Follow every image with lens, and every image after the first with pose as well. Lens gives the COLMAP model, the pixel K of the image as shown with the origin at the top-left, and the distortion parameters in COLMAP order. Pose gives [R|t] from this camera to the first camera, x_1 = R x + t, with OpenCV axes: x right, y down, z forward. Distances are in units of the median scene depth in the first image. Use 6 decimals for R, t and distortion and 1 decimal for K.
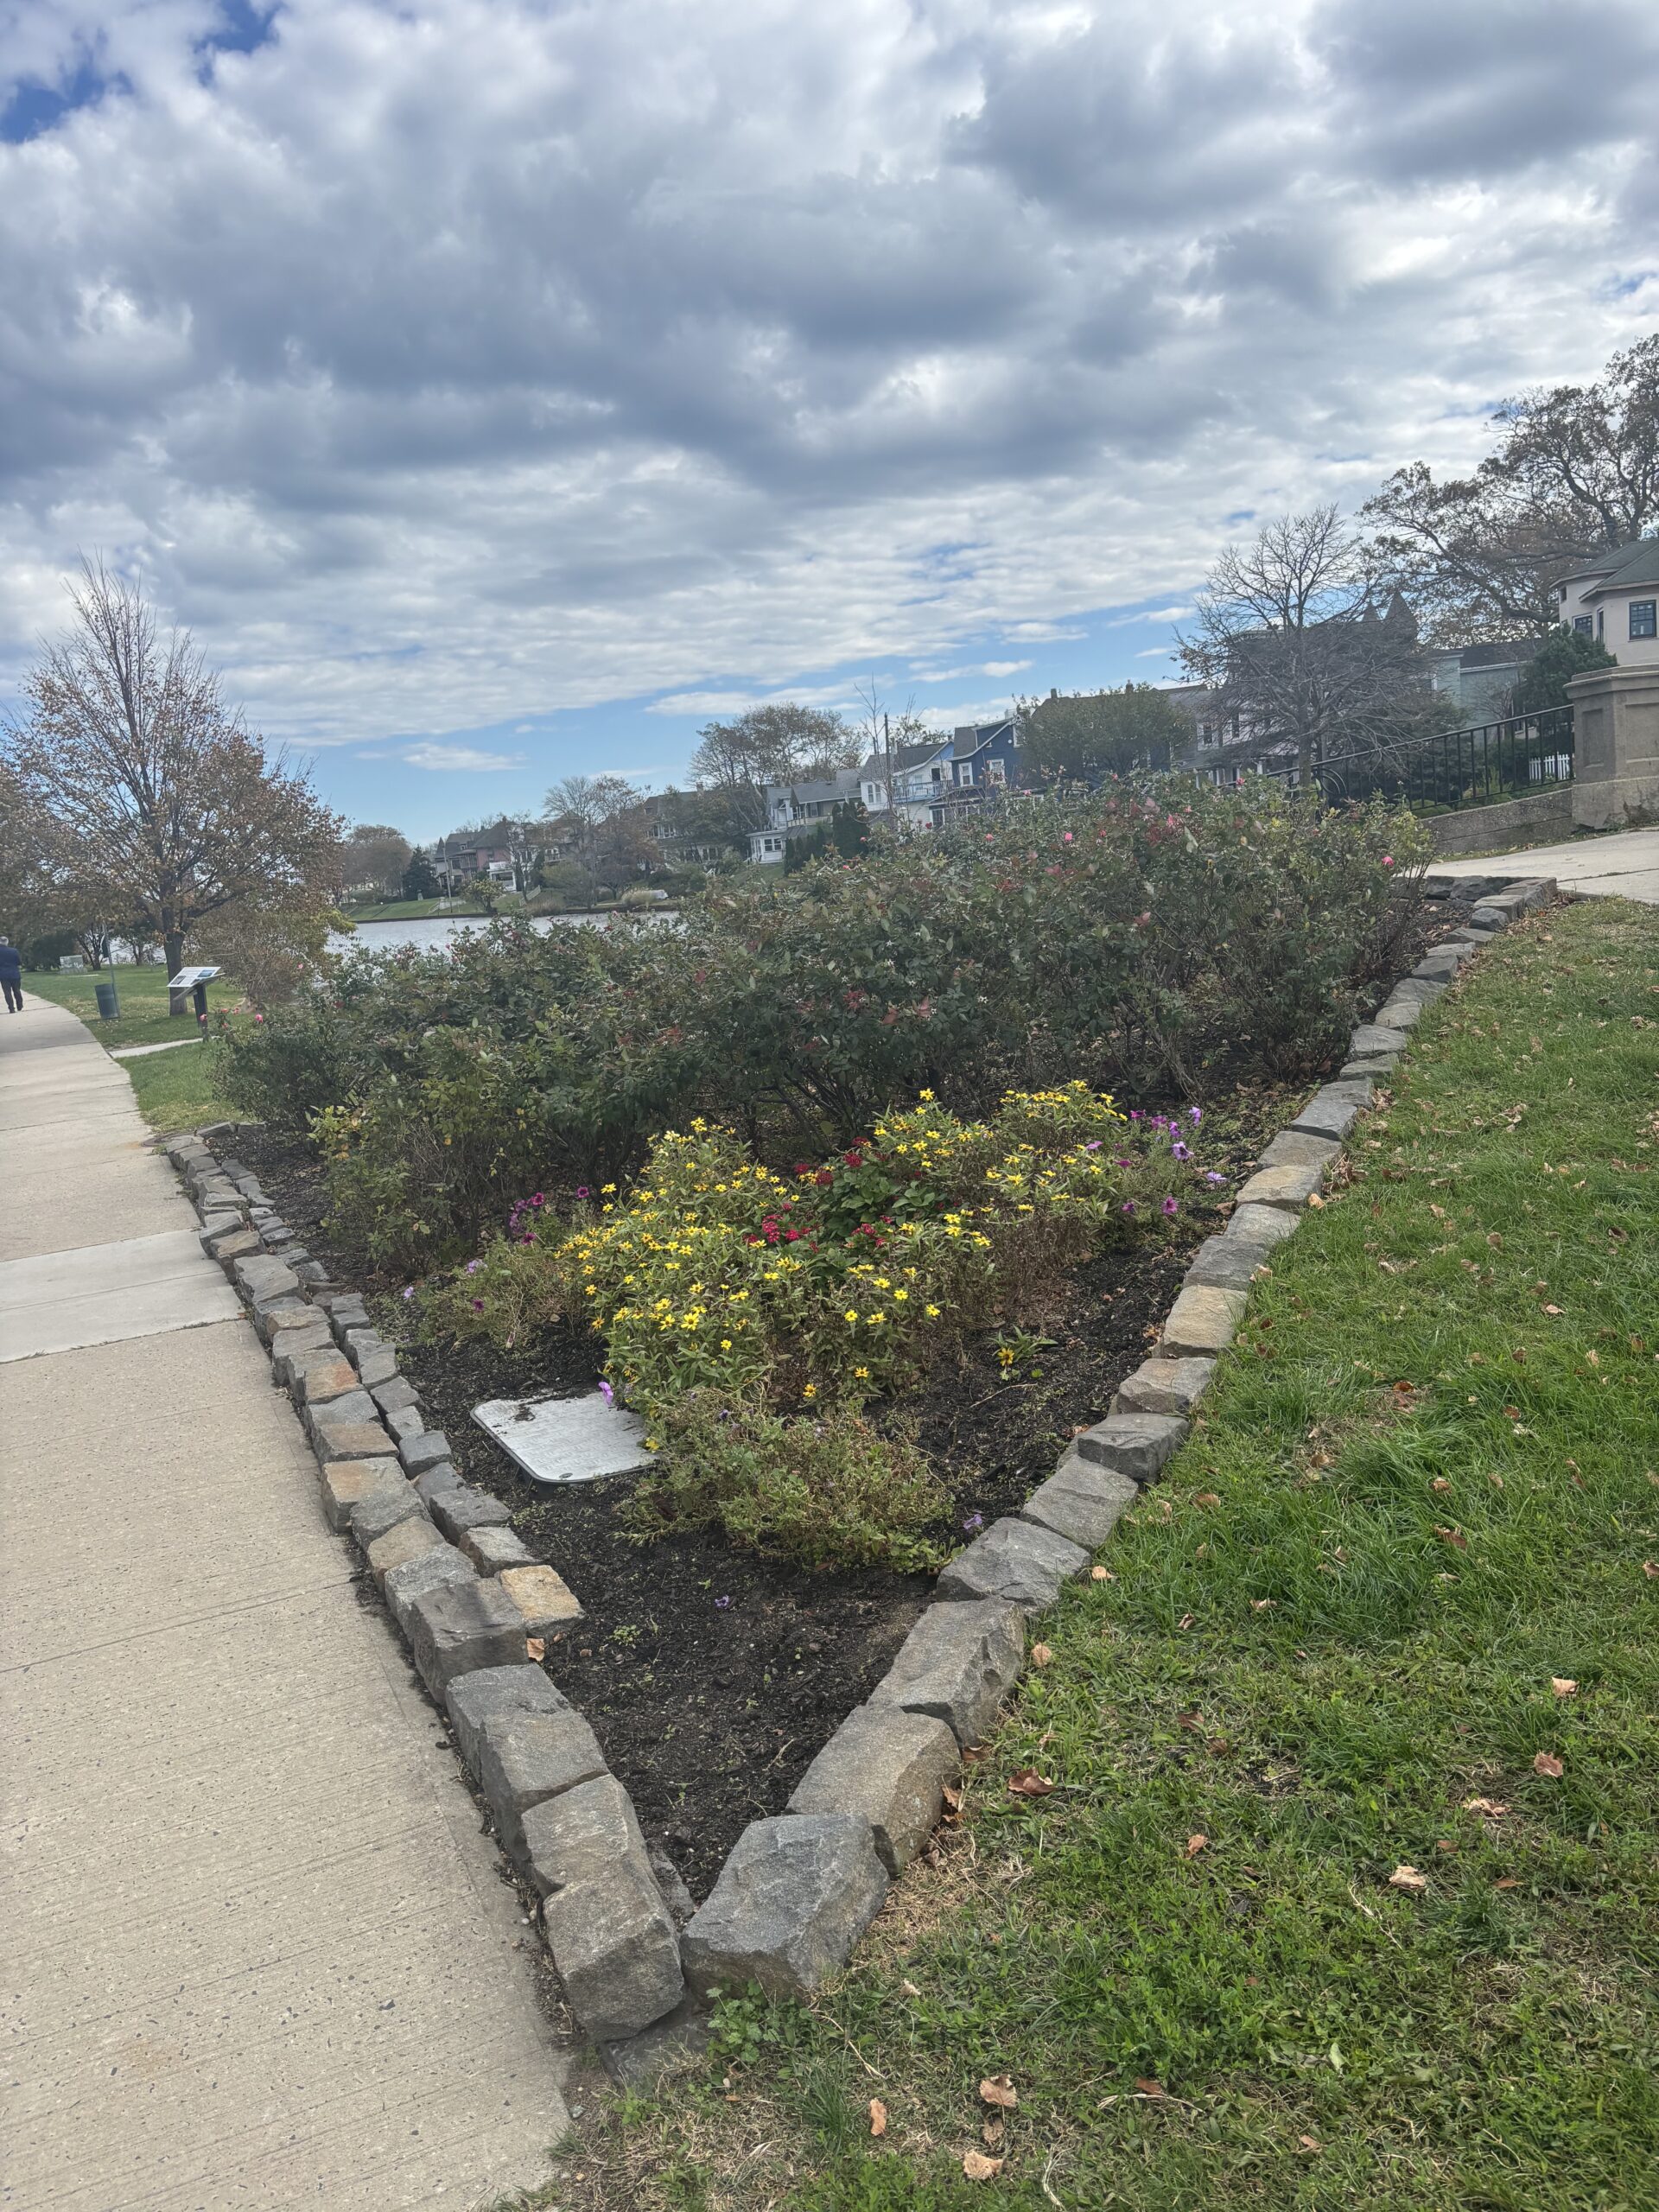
lens RADIAL K [[1693.8, 0, 811.3], [0, 1693.8, 1087.9], [0, 0, 1]] dist [0.035224, -0.042773]
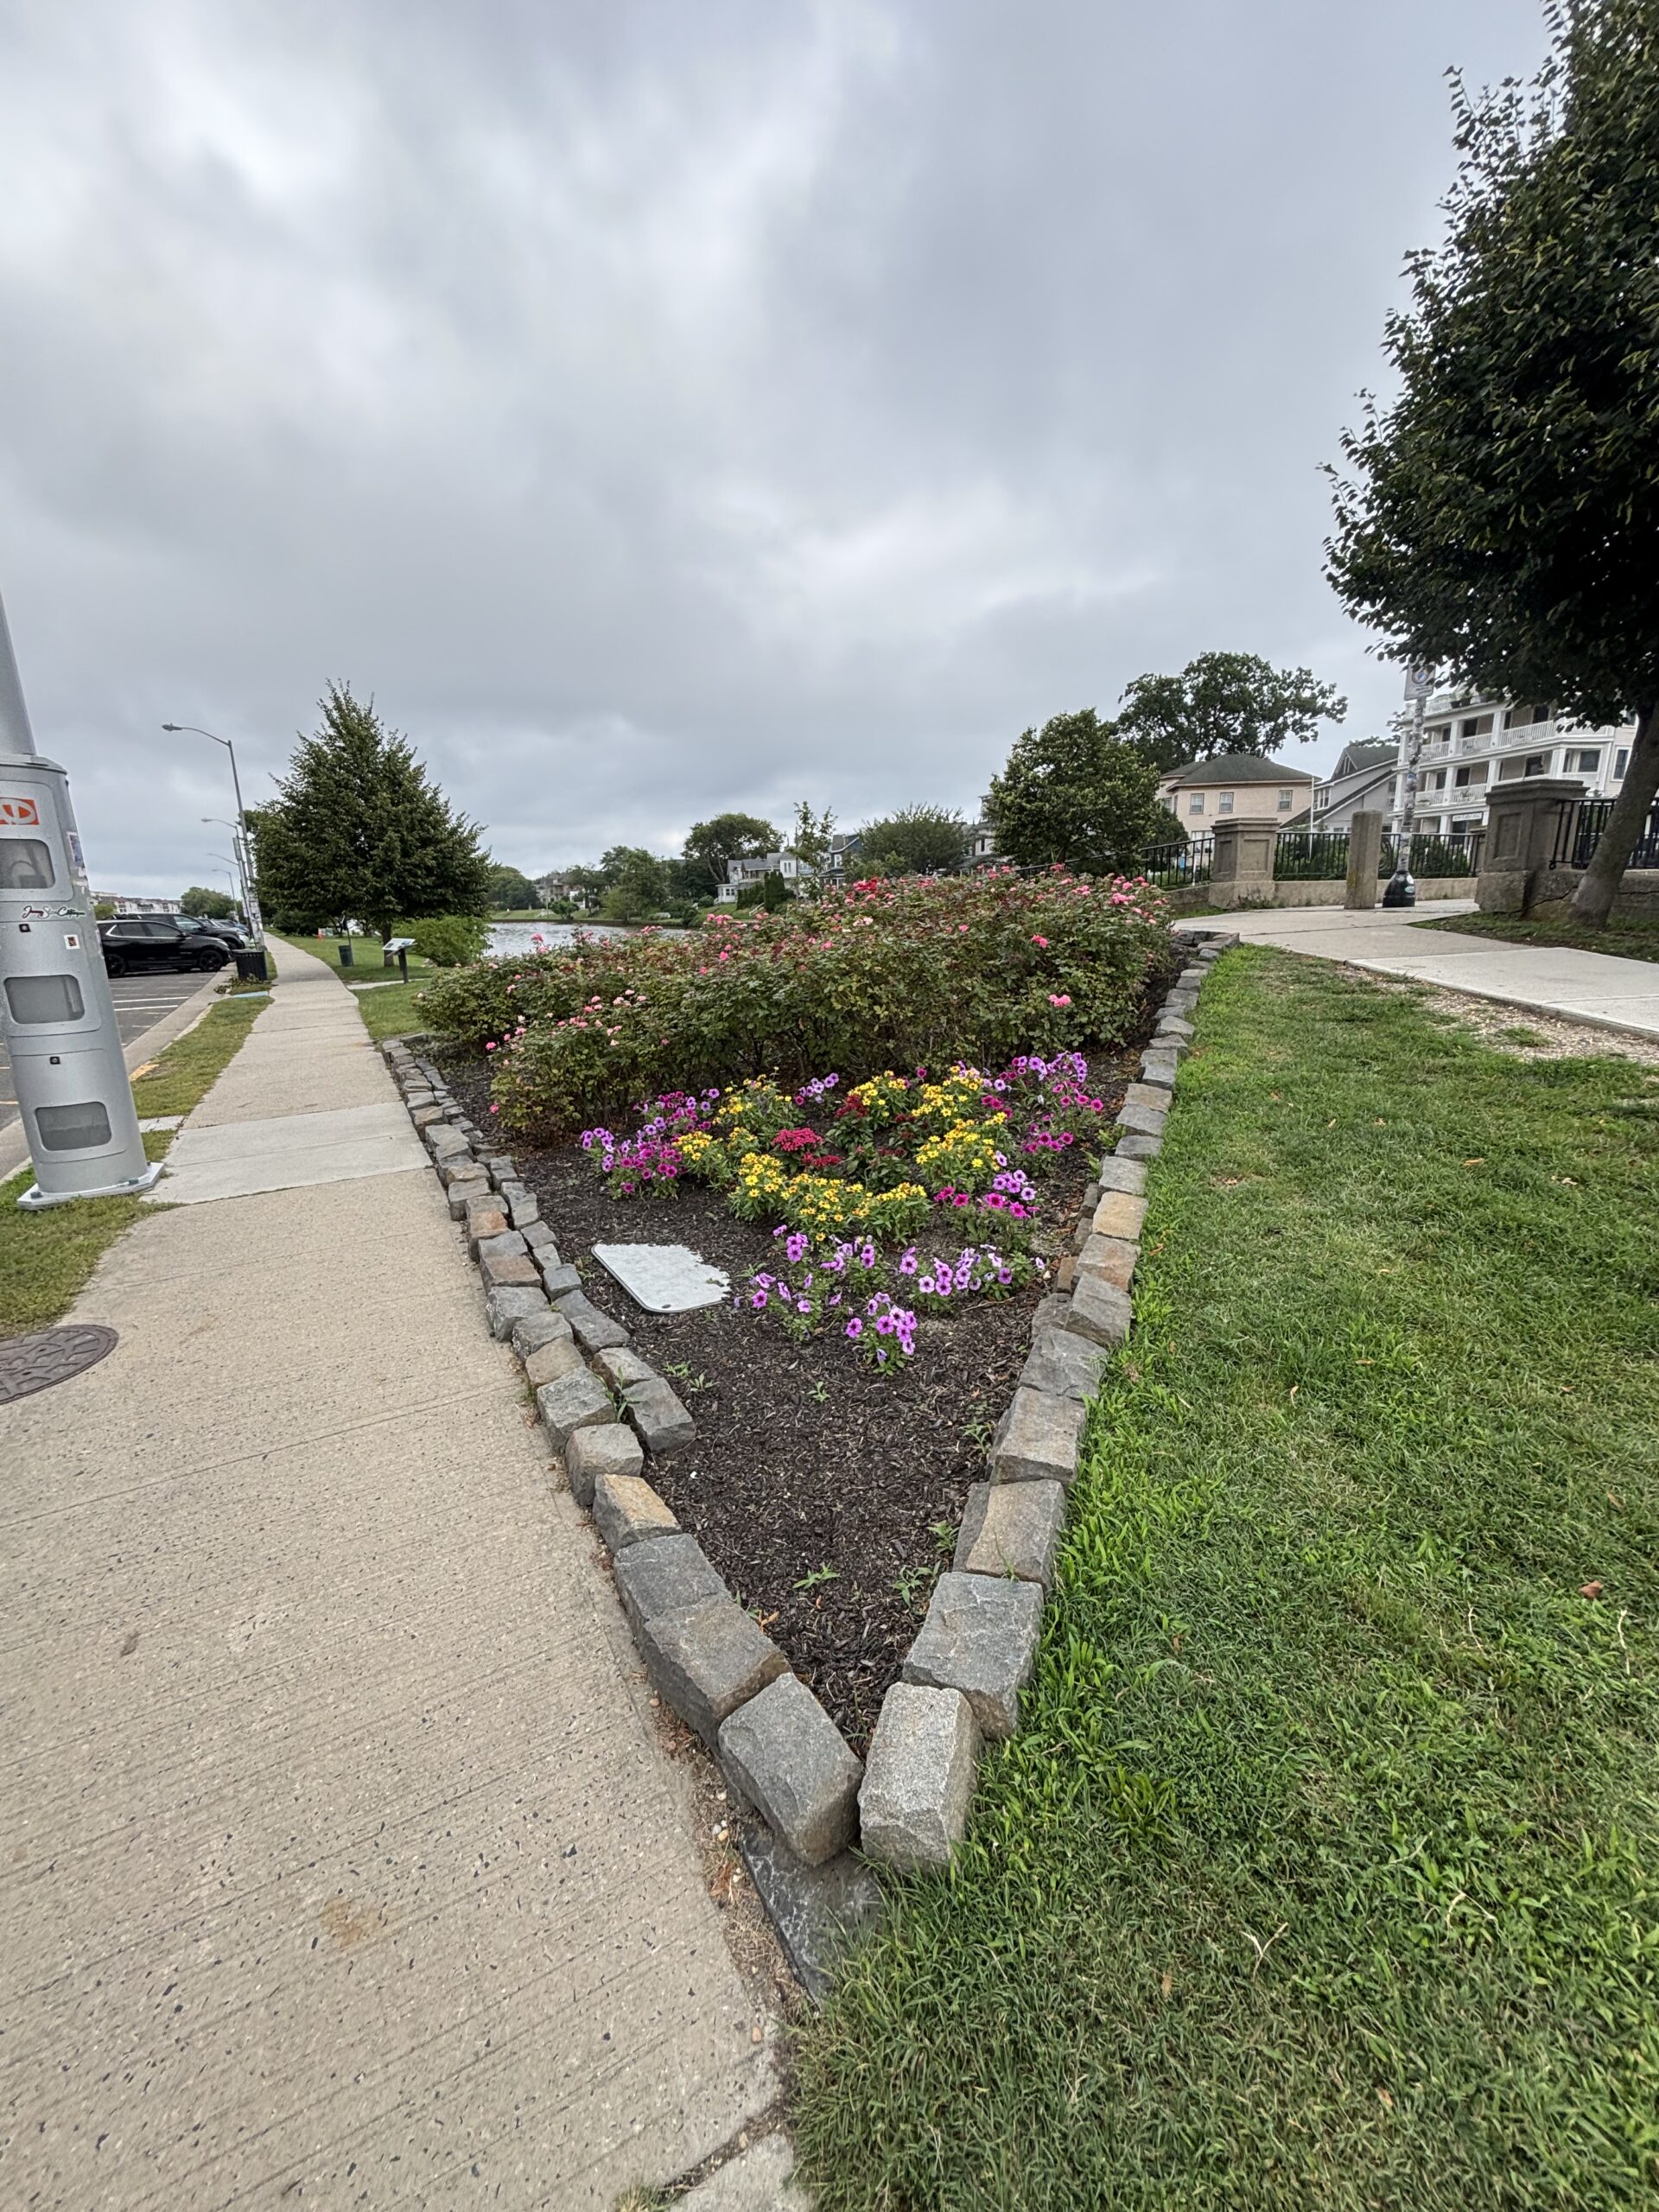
lens RADIAL K [[899.0, 0, 833.3], [0, 899.0, 1103.7], [0, 0, 1]] dist [-0.008430, 0.002514]
pose [[0.993581, 0.043094, 0.104594, -0.052059], [-0.051700, 0.995371, 0.081014, -0.006332], [-0.100619, -0.085901, 0.991210, 0.142973]]
